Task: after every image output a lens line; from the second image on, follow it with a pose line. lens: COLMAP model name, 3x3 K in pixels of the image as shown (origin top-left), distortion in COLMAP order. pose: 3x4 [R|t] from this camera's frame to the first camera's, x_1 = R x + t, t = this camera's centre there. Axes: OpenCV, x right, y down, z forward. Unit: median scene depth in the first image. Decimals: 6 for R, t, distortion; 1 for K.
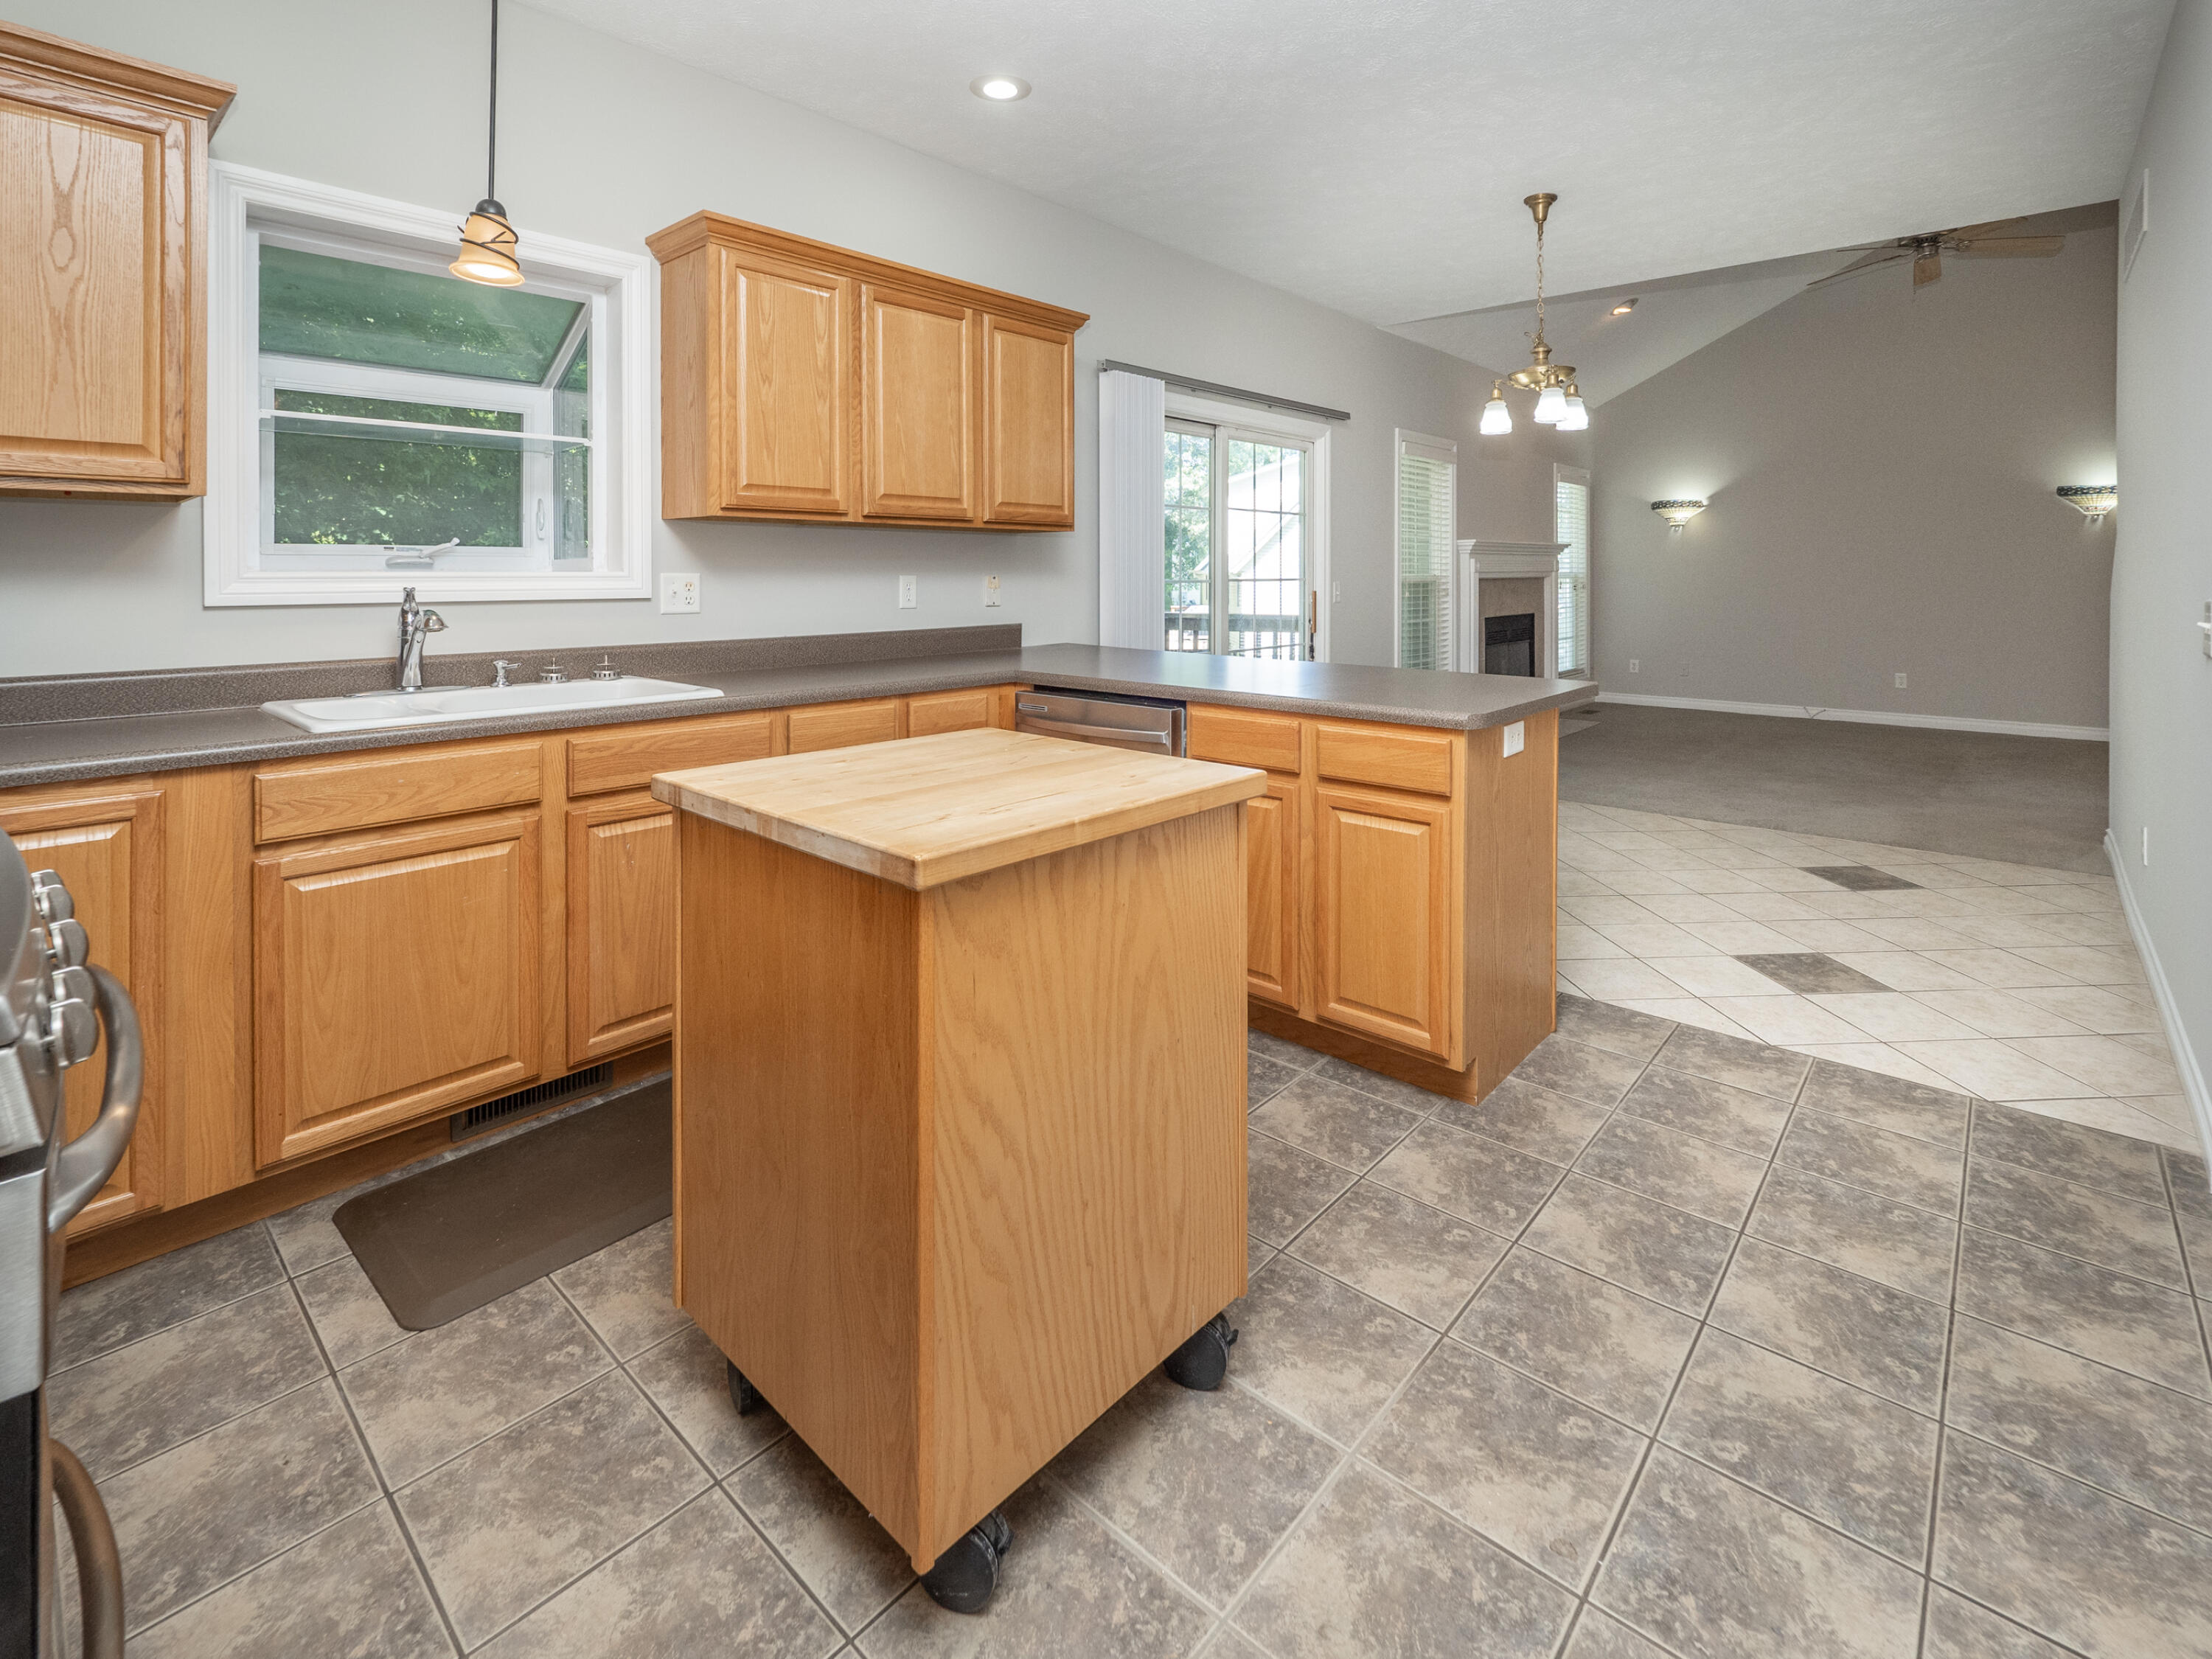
lens RADIAL K [[1008.8, 0, 1100.9], [0, 1008.8, 788.7], [0, 0, 1]] dist [0.002513, -0.014163]
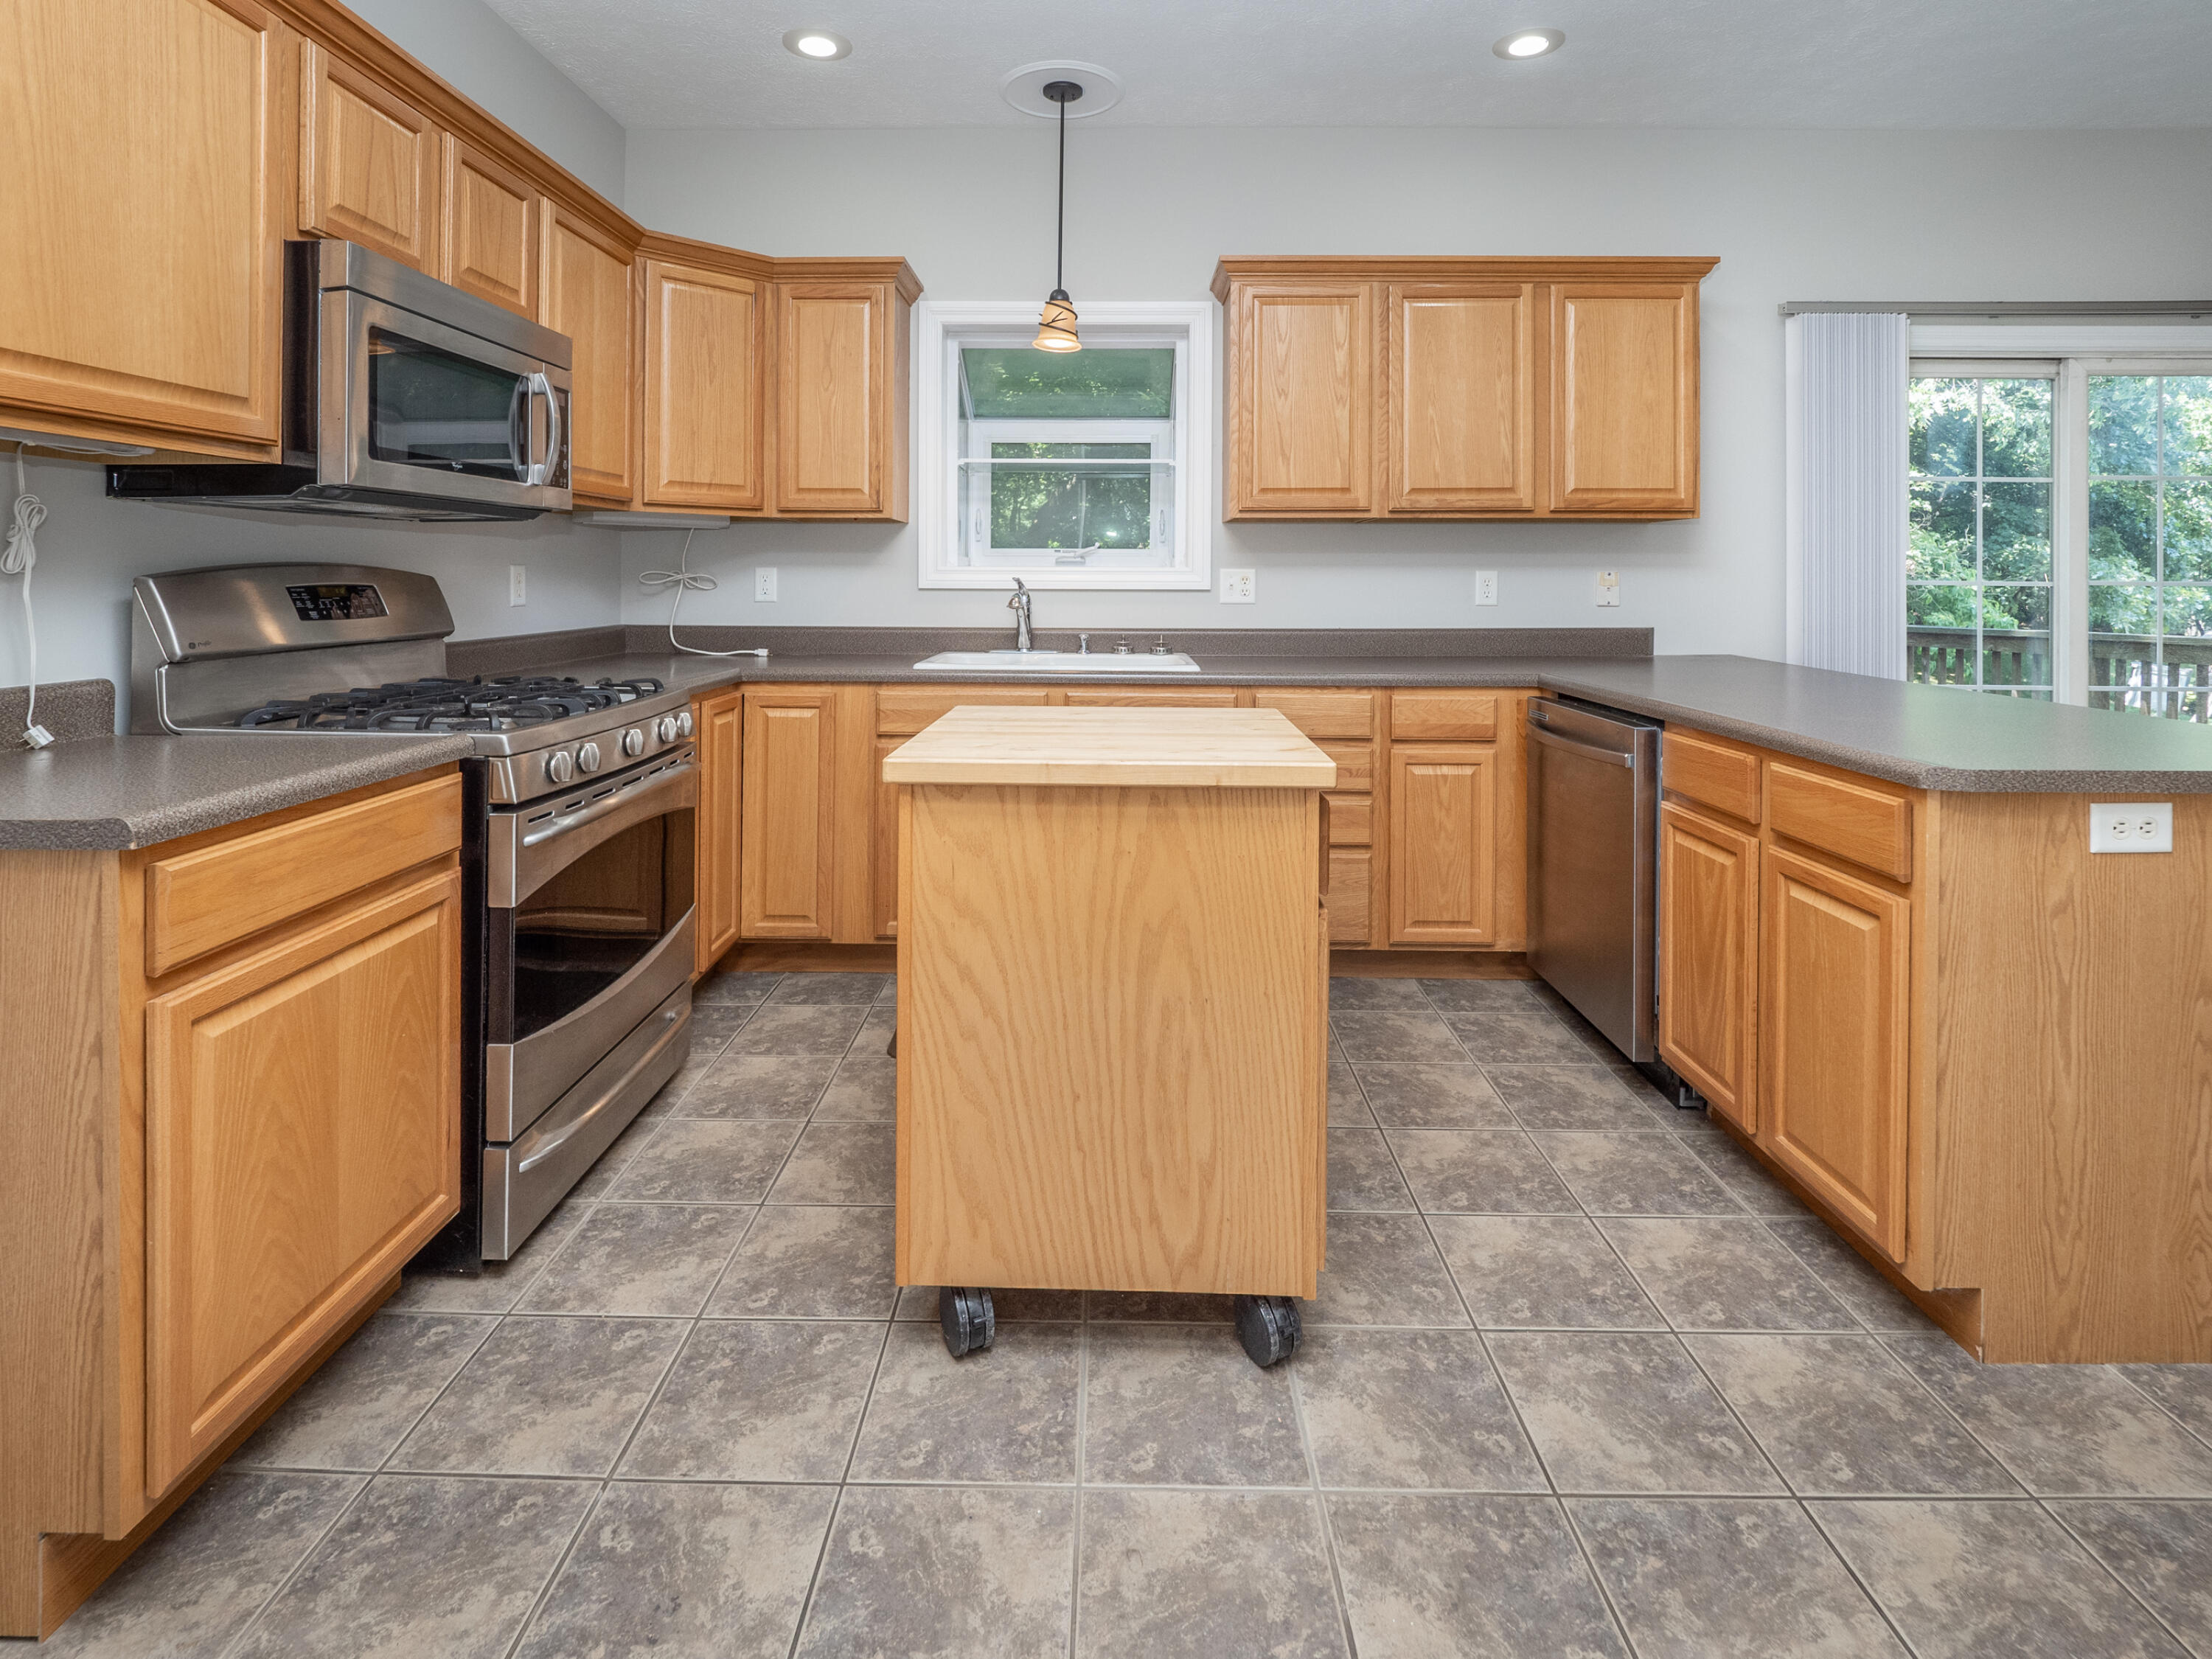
lens RADIAL K [[1020.3, 0, 1106.0], [0, 1020.3, 829.5], [0, 0, 1]] dist [0.001234, -0.011457]
pose [[0.664579, 0.179914, -0.725235, 0.463152], [-0.158020, 0.982468, 0.098924, -0.010559], [0.730318, 0.048858, 0.681358, 0.110869]]
